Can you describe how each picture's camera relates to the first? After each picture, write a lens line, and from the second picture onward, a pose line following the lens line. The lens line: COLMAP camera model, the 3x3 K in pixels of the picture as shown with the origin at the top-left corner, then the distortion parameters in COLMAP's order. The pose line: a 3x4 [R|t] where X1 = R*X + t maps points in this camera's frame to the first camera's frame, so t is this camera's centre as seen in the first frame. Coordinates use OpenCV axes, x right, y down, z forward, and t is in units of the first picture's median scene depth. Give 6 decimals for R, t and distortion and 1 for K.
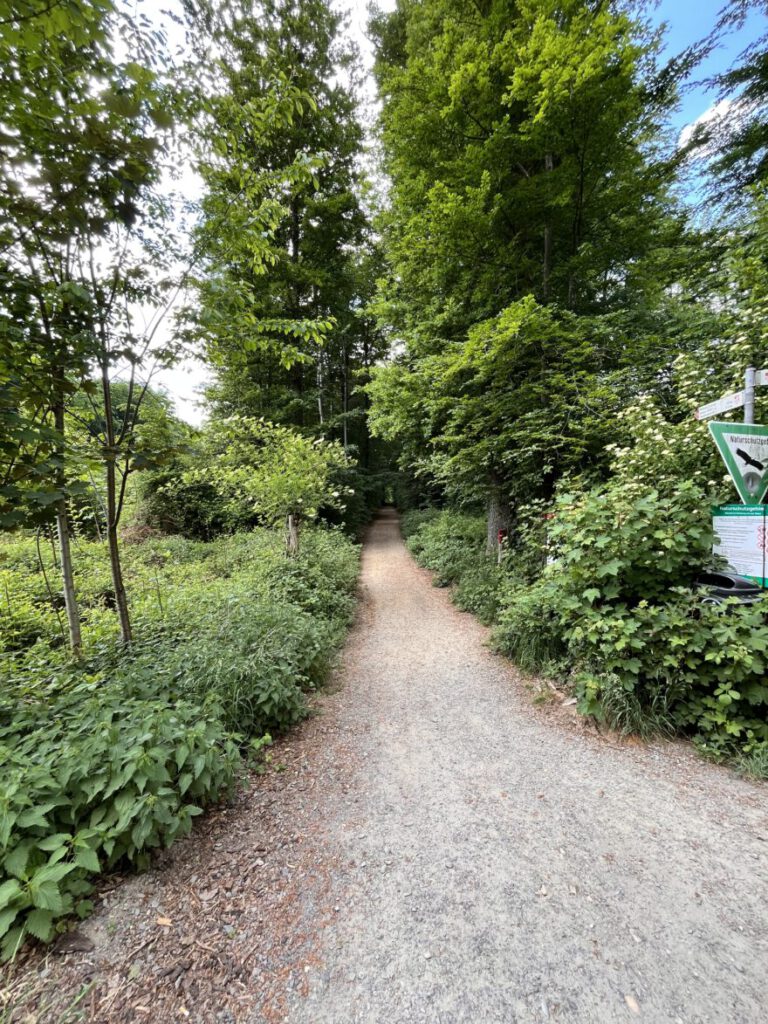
lens RADIAL K [[411.5, 0, 384.6], [0, 411.5, 508.8], [0, 0, 1]] dist [0.000320, 0.000003]
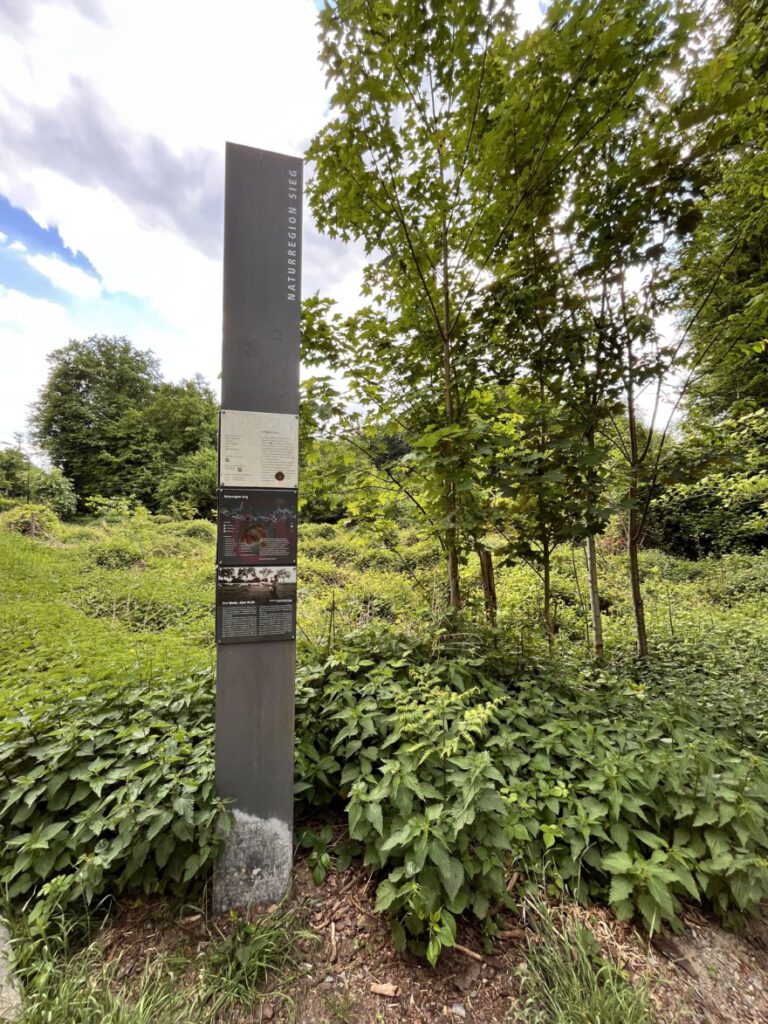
lens RADIAL K [[411.5, 0, 384.7], [0, 411.5, 509.2], [0, 0, 1]] dist [0.000320, 0.000003]
pose [[0.535585, 0.012091, -0.844395, -0.154176], [-0.031714, 0.999480, -0.005804, -0.009328], [0.843886, 0.029888, 0.535690, -0.097287]]
